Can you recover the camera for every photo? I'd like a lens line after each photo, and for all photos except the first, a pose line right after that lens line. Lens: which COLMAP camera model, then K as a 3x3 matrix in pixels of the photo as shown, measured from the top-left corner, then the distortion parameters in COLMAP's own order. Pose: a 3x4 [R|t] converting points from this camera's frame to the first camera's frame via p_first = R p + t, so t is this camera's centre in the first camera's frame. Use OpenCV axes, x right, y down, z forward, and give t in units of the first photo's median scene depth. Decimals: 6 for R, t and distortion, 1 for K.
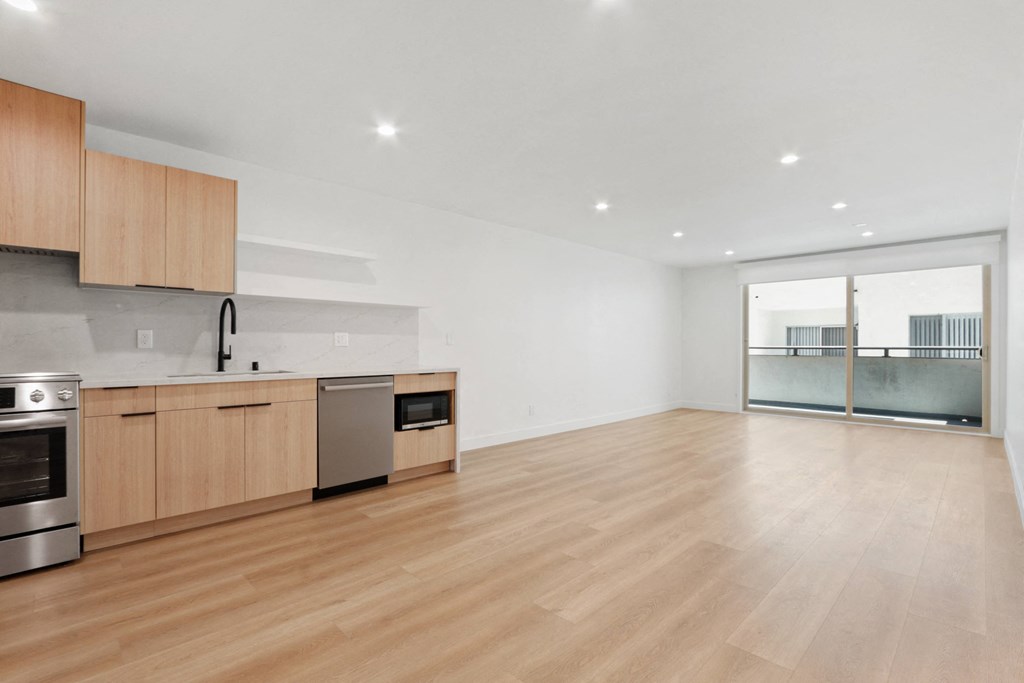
lens RADIAL K [[471.3, 0, 506.3], [0, 471.3, 345.0], [0, 0, 1]] dist [-0.020510, 0.000470]
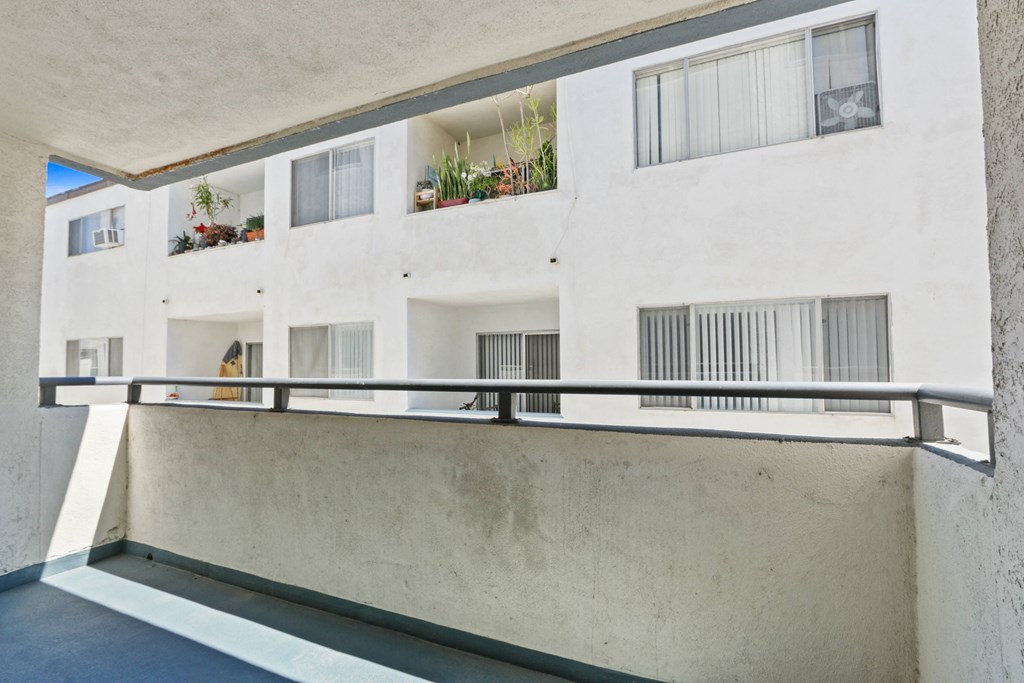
lens RADIAL K [[462.8, 0, 509.1], [0, 462.8, 346.3], [0, 0, 1]] dist [-0.015217, -0.000541]
pose [[0.931646, 0.000804, 0.363366, 1.622781], [0.011616, 0.999421, -0.031993, -0.016509], [-0.363181, 0.034027, 0.931097, 1.704649]]
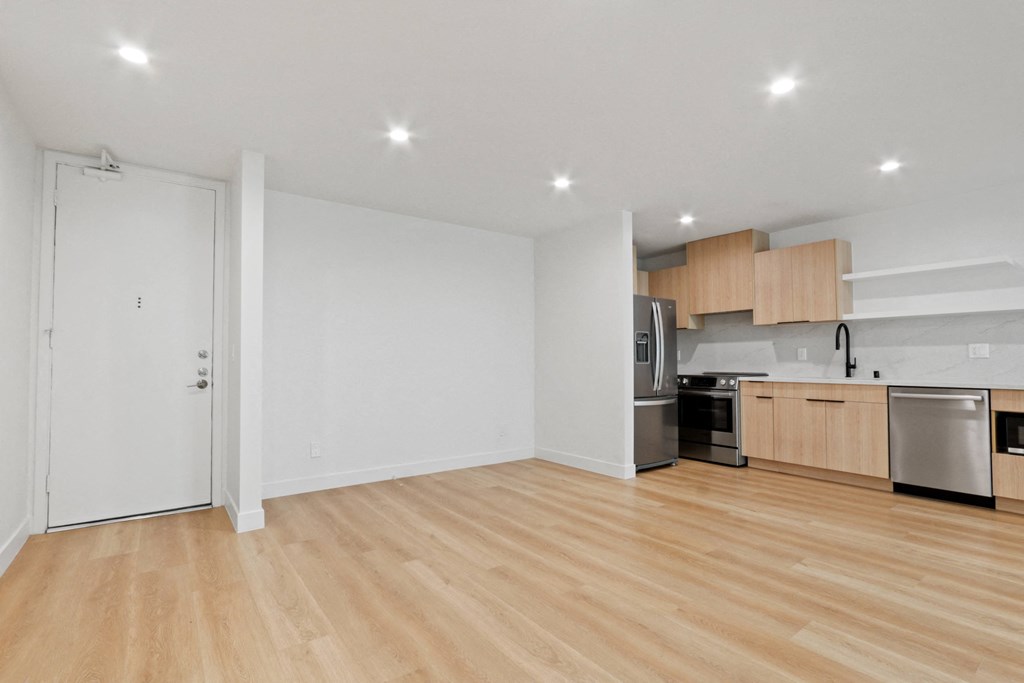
lens RADIAL K [[479.4, 0, 506.6], [0, 479.4, 349.5], [0, 0, 1]] dist [-0.016178, 0.000539]
pose [[-0.142079, -0.020103, -0.989651, 0.845662], [0.007658, 0.999742, -0.021408, -0.001238], [0.989826, -0.010620, -0.141889, 0.211332]]
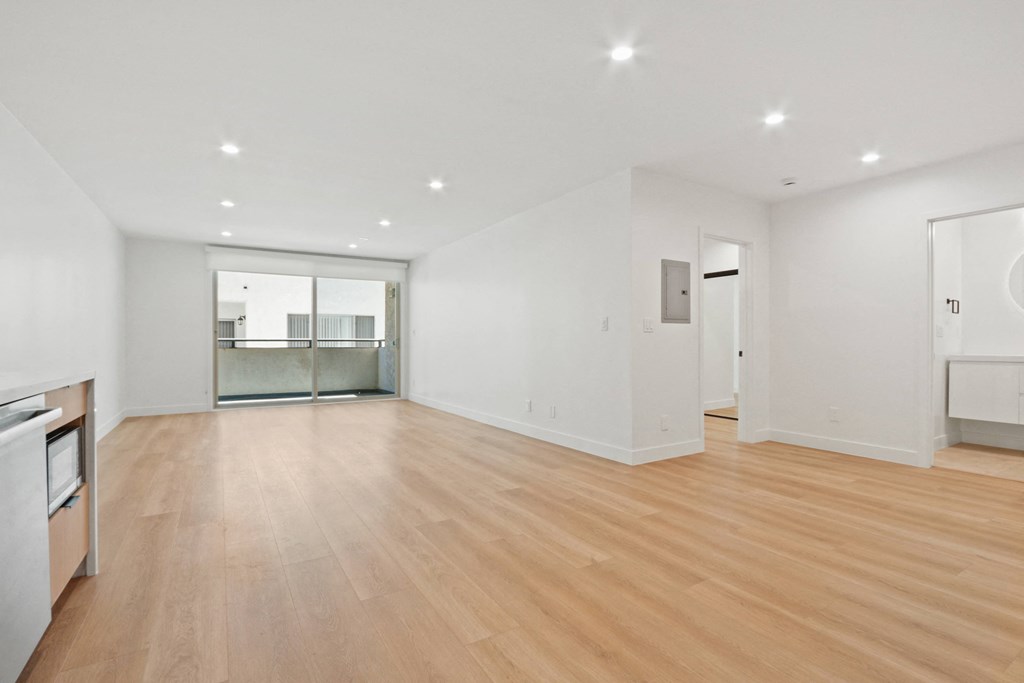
lens RADIAL K [[479.4, 0, 506.6], [0, 479.4, 349.5], [0, 0, 1]] dist [-0.016178, 0.000539]
pose [[0.223589, -0.017989, 0.974517, -0.593901], [-0.001772, 0.999821, 0.018863, 0.015384], [-0.974682, -0.005945, 0.223517, 0.524857]]
